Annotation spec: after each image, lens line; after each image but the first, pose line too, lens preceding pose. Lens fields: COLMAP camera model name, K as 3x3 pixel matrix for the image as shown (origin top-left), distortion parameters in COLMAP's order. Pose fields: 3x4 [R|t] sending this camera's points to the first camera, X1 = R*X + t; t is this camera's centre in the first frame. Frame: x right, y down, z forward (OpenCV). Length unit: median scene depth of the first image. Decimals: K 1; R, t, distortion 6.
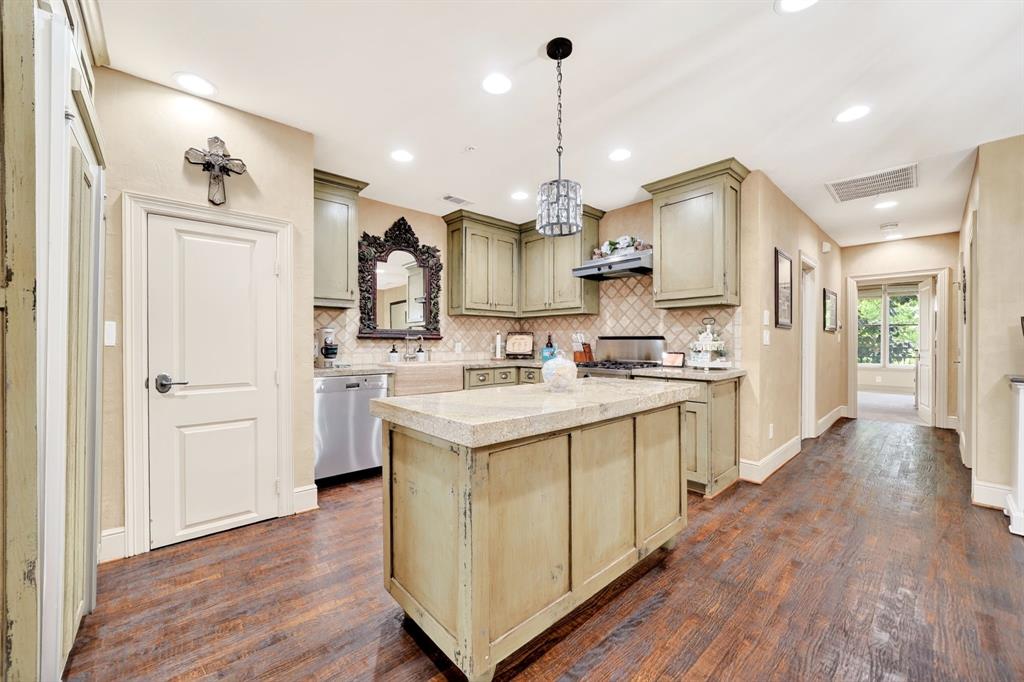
lens RADIAL K [[394.6, 0, 514.0], [0, 394.6, 342.3], [0, 0, 1]] dist [-0.005203, -0.000106]
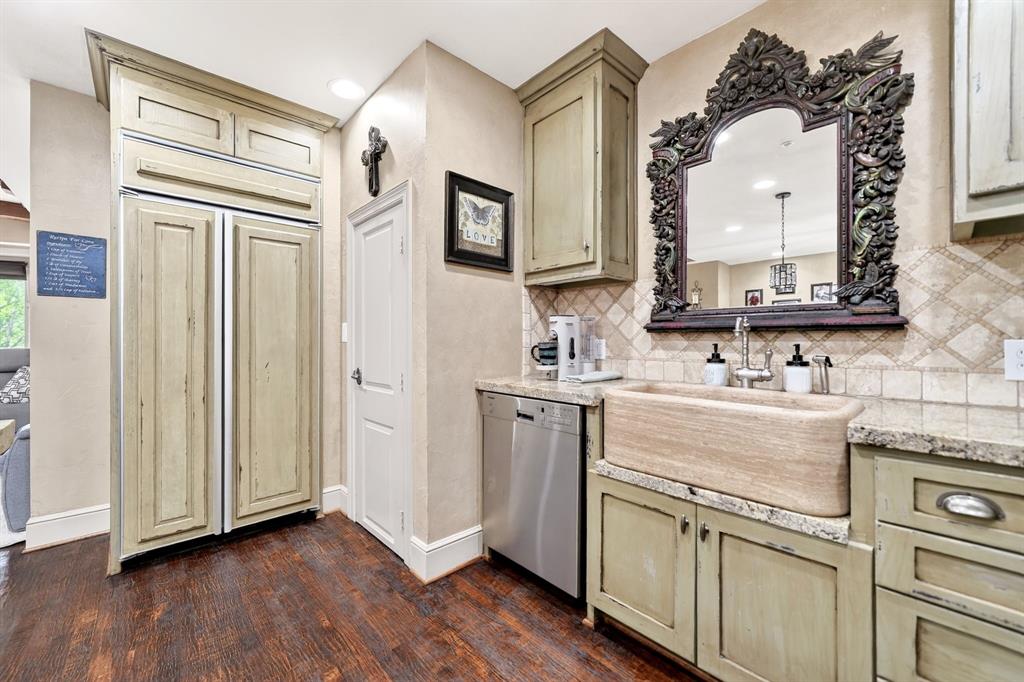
lens RADIAL K [[394.6, 0, 510.7], [0, 394.6, 341.5], [0, 0, 1]] dist [-0.005203, -0.000106]
pose [[0.012135, 0.000689, -0.999926, 0.117951], [0.000346, 1.000000, 0.000694, 0.002943], [0.999926, -0.000354, 0.012135, 0.737937]]
